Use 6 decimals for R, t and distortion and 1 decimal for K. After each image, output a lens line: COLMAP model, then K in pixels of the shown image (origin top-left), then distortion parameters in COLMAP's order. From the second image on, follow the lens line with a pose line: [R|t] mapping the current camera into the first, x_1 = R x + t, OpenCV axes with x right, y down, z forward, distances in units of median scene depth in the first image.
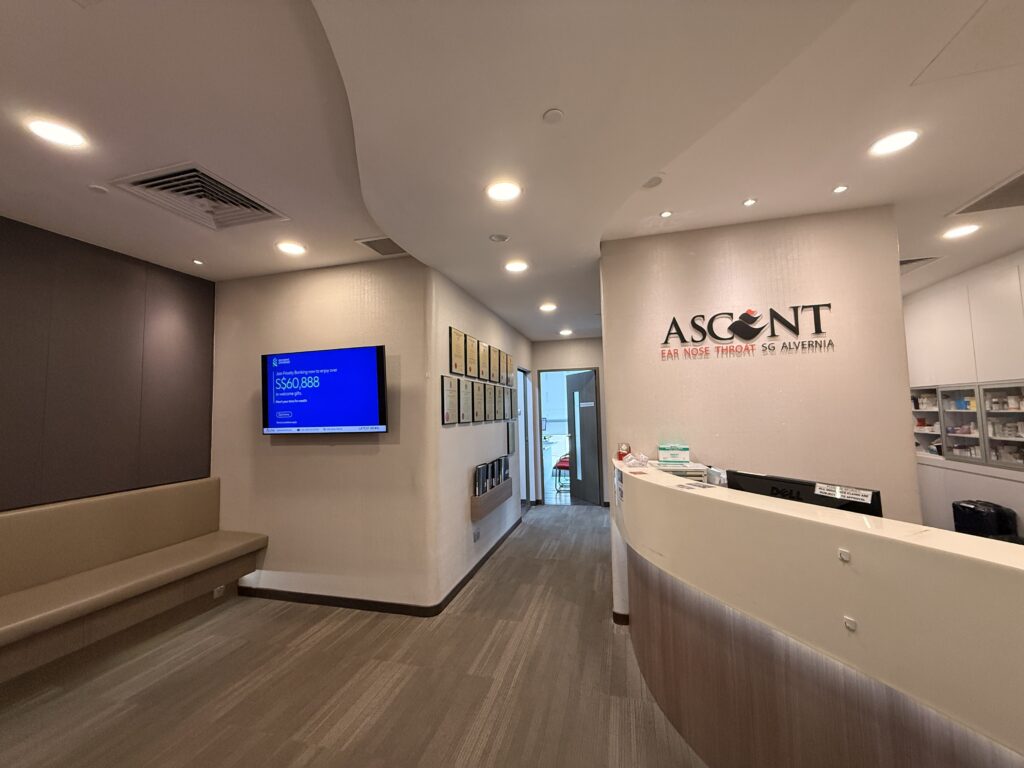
lens RADIAL K [[410.4, 0, 510.9], [0, 410.4, 385.0], [0, 0, 1]] dist [-0.001324, 0.000197]
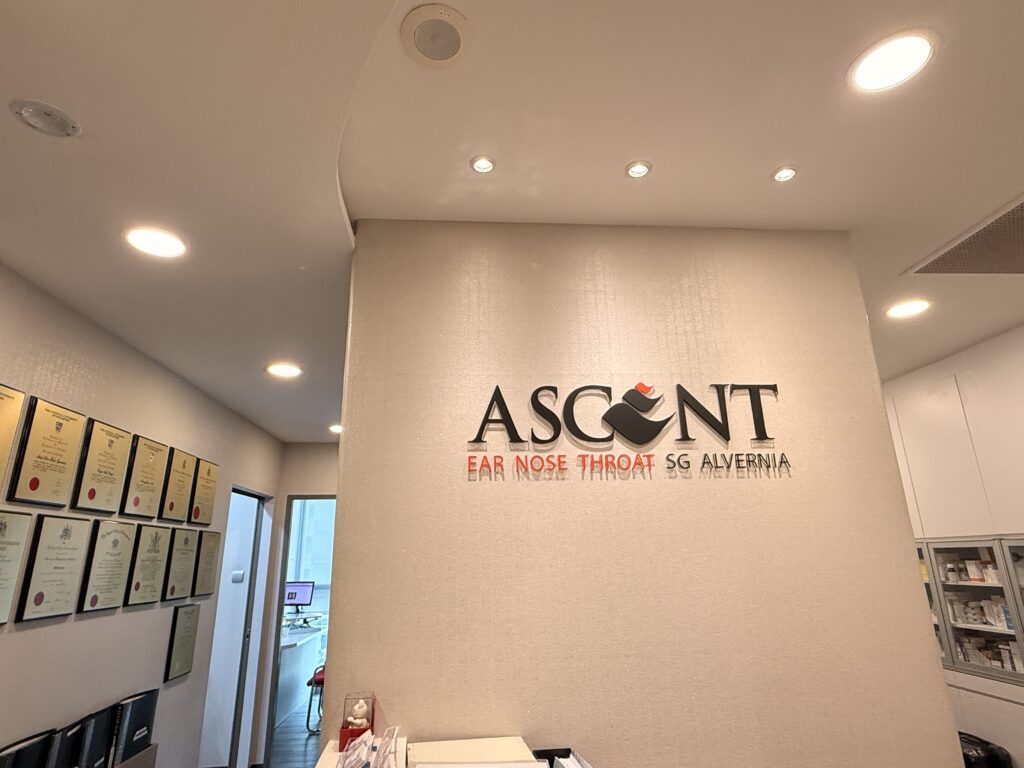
lens RADIAL K [[565.0, 0, 511.5], [0, 565.0, 382.9], [0, 0, 1]] dist [-0.000245, 0.001954]
pose [[0.941716, 0.104627, 0.319724, 0.210801], [-0.025364, 0.969783, -0.242647, -0.015595], [-0.335451, 0.220395, 0.915914, 0.415504]]
